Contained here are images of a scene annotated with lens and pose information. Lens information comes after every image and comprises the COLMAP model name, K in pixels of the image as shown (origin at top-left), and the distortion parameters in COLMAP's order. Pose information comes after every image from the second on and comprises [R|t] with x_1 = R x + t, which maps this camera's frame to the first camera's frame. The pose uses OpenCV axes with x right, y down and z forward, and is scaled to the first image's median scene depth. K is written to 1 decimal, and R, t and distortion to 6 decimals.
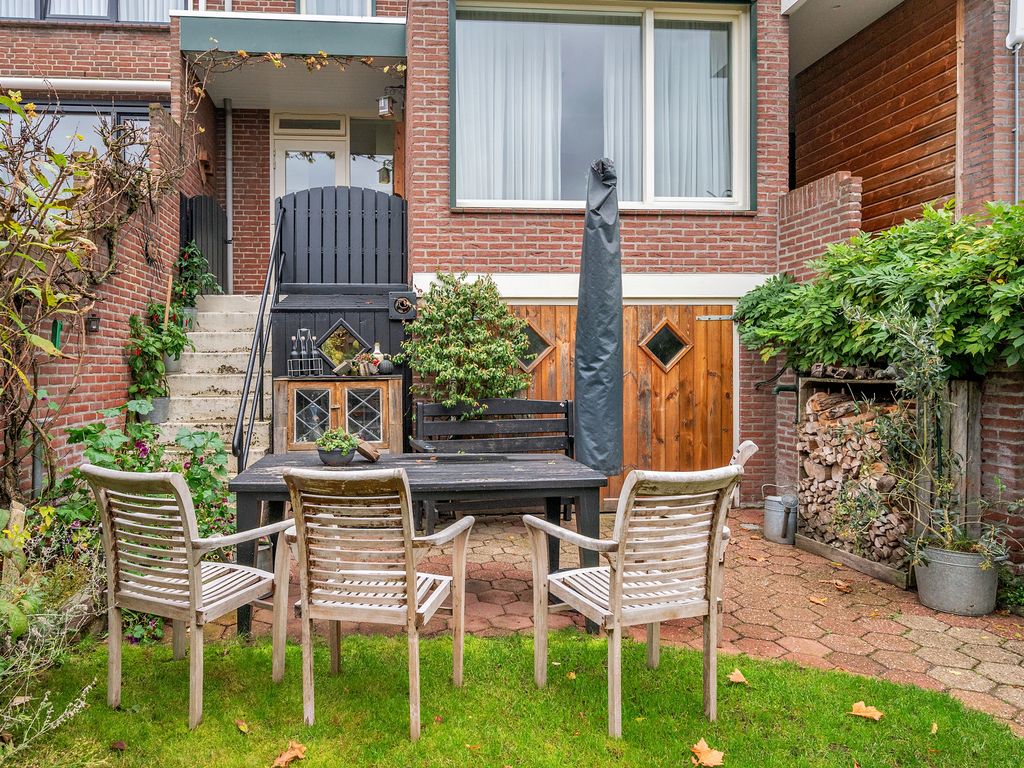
lens RADIAL K [[684.7, 0, 511.0], [0, 684.7, 350.4], [0, 0, 1]] dist [-0.002054, 0.001227]
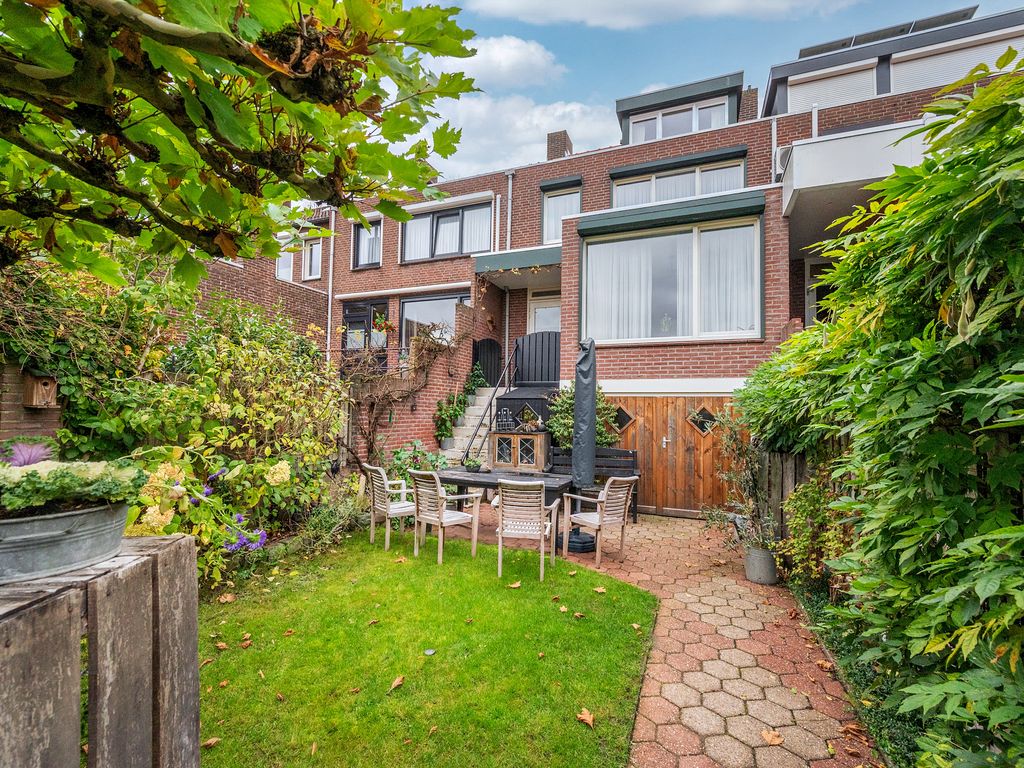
lens RADIAL K [[416.6, 0, 512.0], [0, 416.6, 384.0], [0, 0, 1]] dist [0.000653, 0.000025]
pose [[0.904321, -0.008196, -0.426774, 0.239065], [-0.018073, 0.998184, -0.057466, -0.029665], [0.426470, 0.059681, 0.902530, -0.138167]]
